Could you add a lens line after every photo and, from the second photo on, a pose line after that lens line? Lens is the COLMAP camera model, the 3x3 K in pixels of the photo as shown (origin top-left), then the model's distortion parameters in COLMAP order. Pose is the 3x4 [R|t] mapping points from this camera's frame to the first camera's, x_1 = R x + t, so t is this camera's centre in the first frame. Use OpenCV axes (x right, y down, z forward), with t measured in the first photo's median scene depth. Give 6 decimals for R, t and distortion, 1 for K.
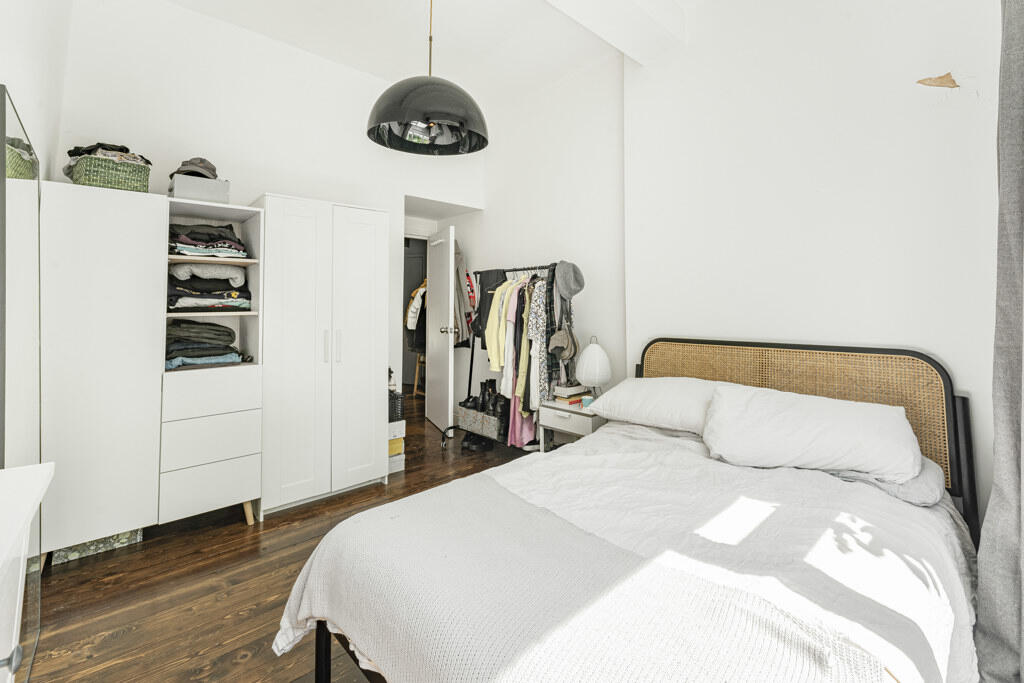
lens RADIAL K [[448.1, 0, 514.0], [0, 448.1, 262.8], [0, 0, 1]] dist [-0.000760, -0.000296]
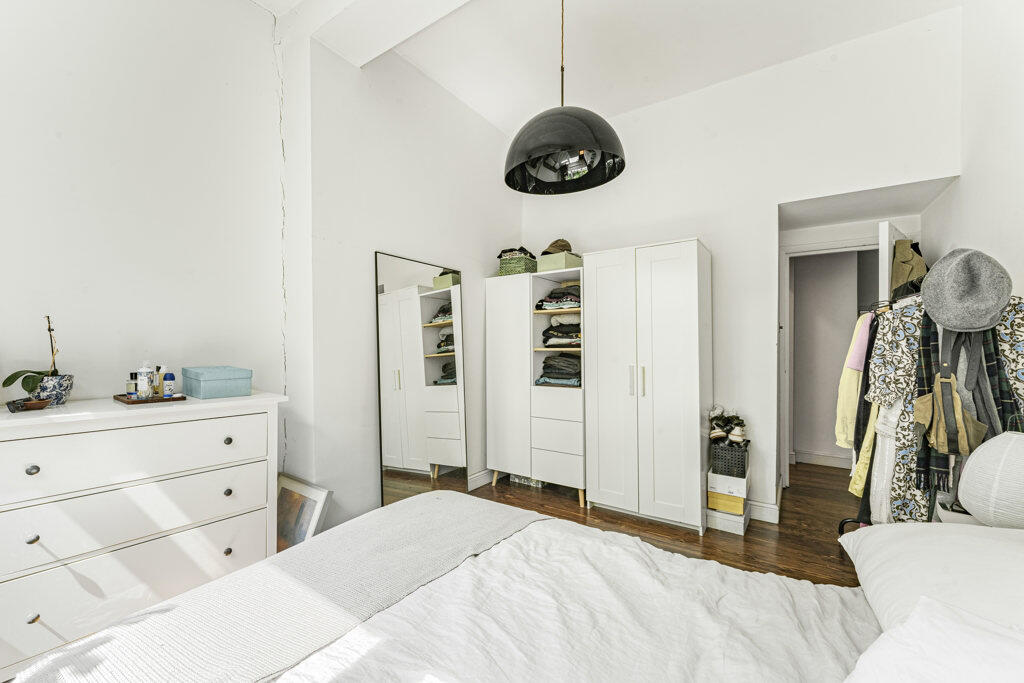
lens RADIAL K [[418.5, 0, 512.0], [0, 418.5, 341.5], [0, 0, 1]] dist [0.000675, 0.000094]
pose [[0.216997, -0.003395, -0.976166, 0.590411], [0.092607, 0.995555, 0.017124, 0.053775], [0.971770, -0.094116, 0.216347, 0.577956]]
